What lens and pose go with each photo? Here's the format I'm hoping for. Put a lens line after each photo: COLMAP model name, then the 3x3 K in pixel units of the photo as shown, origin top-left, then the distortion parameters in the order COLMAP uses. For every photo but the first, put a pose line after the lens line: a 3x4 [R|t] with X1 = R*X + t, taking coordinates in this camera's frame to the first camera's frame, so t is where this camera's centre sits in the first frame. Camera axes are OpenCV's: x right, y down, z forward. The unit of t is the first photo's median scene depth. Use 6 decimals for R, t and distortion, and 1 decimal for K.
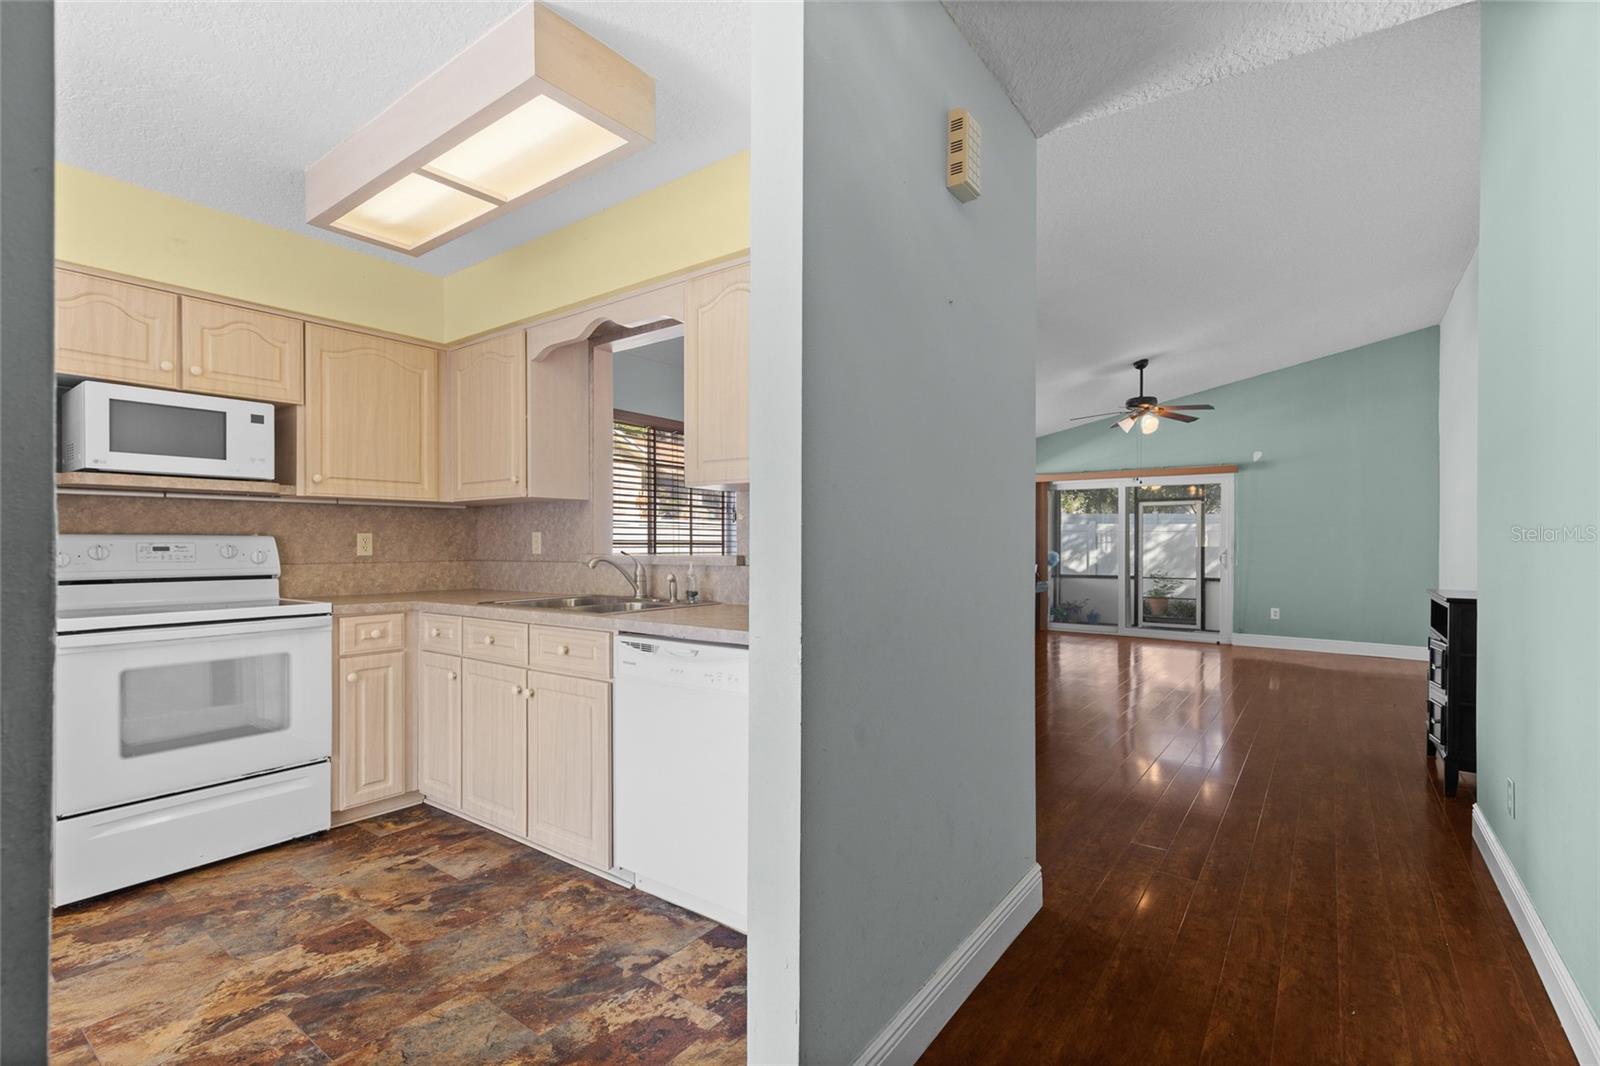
lens RADIAL K [[722.0, 0, 806.9], [0, 722.0, 536.2], [0, 0, 1]] dist [0.000827, 0.000108]
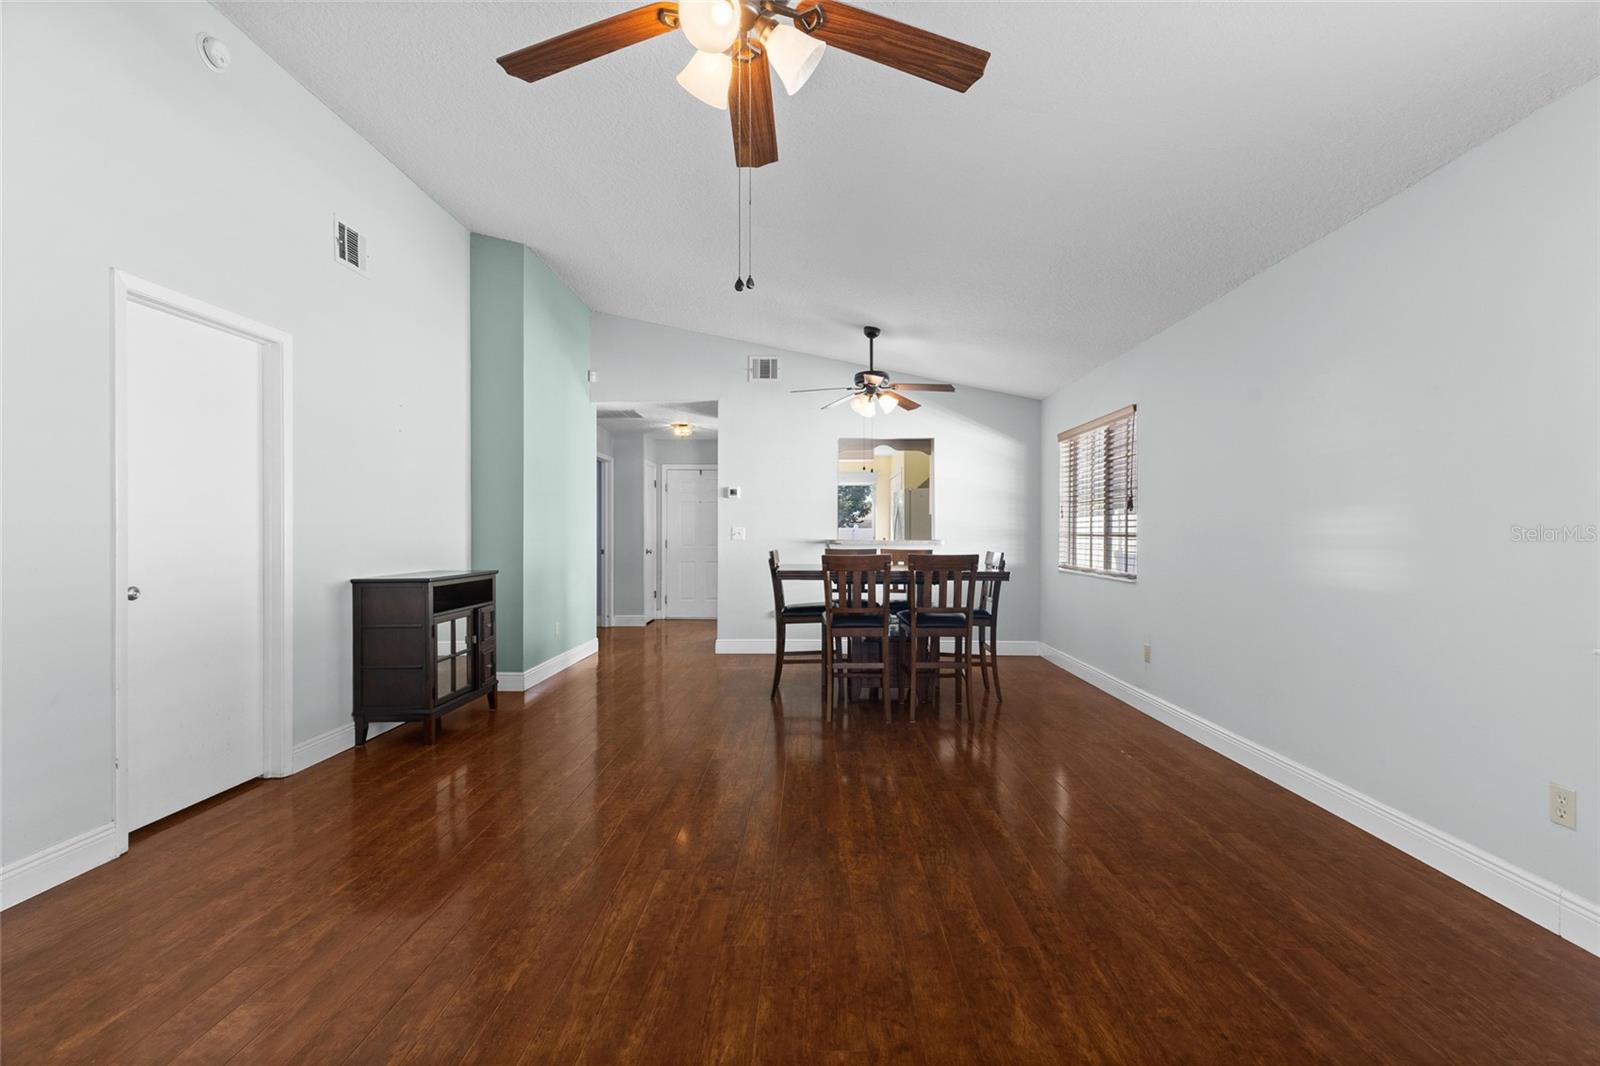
lens RADIAL K [[722.0, 0, 806.9], [0, 722.0, 536.2], [0, 0, 1]] dist [0.000827, 0.000108]
pose [[-0.814690, -0.002948, -0.579890, 1.964129], [-0.000581, 0.999991, -0.004267, 0.039505], [0.579897, -0.003139, -0.814684, 3.631231]]
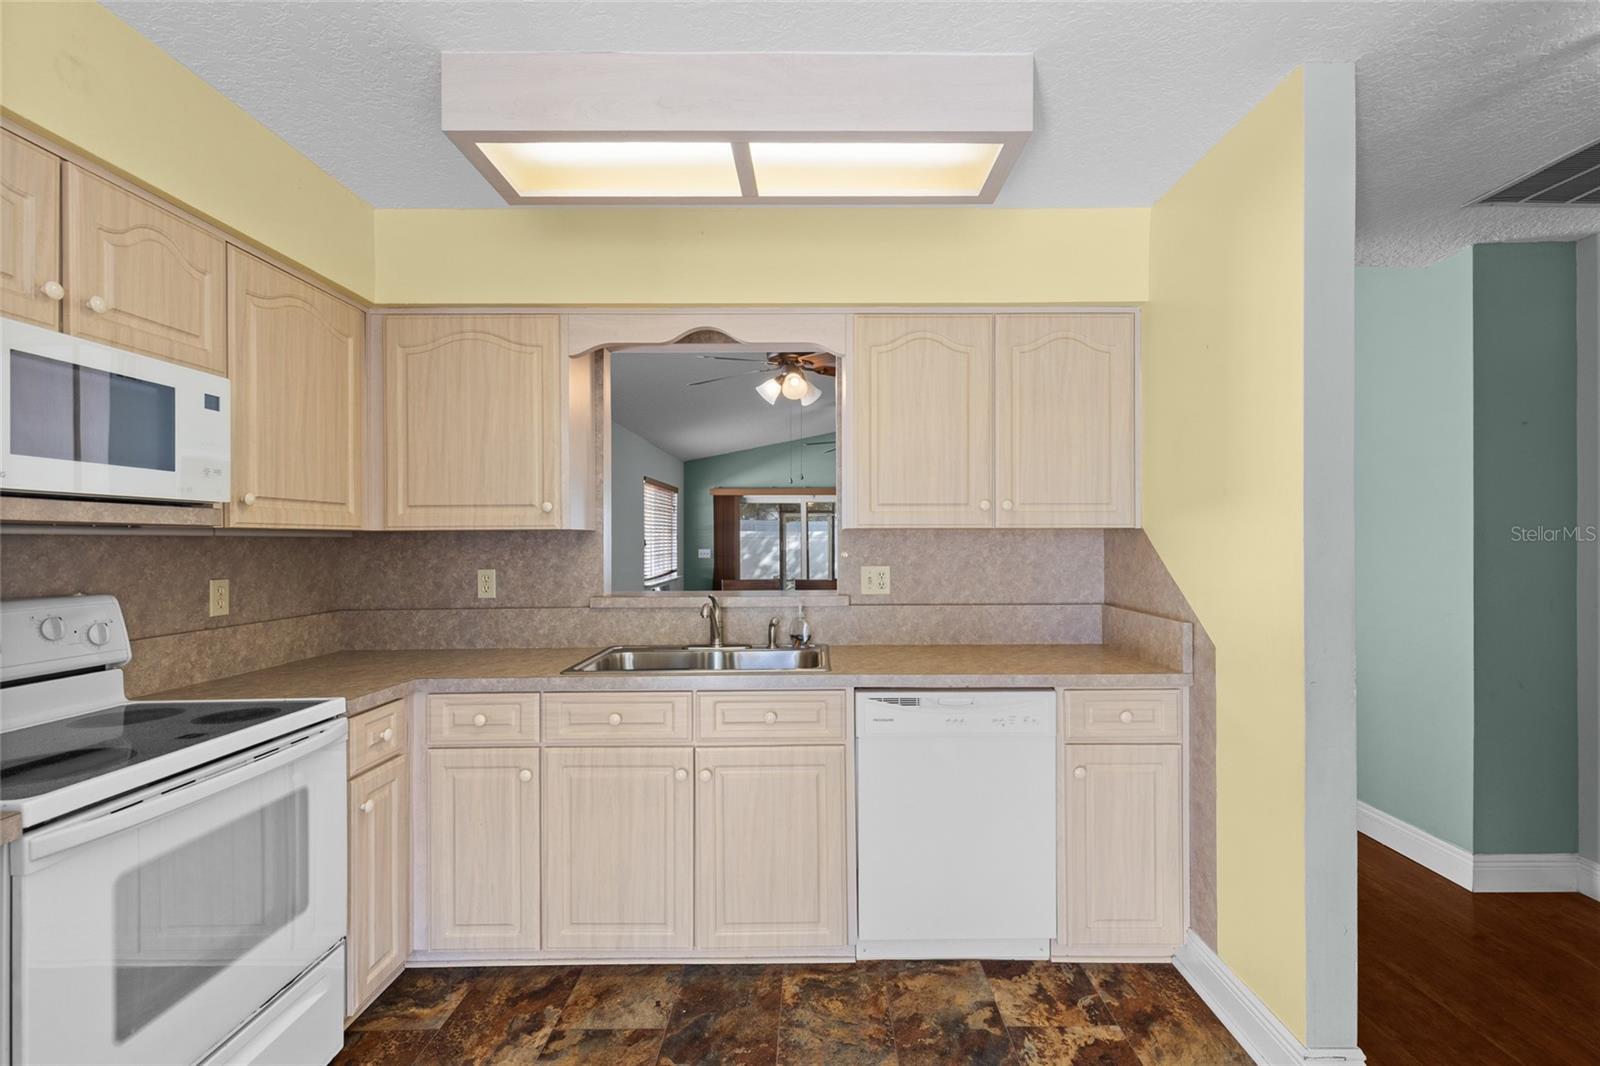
lens RADIAL K [[740.4, 0, 800.0], [0, 740.4, 533.0], [0, 0, 1]] dist [0.003731, 0.000088]
pose [[0.806768, 0.001784, 0.590866, -0.670665], [-0.000369, 0.999997, -0.002516, -0.049828], [-0.590868, 0.001812, 0.806766, 0.206868]]
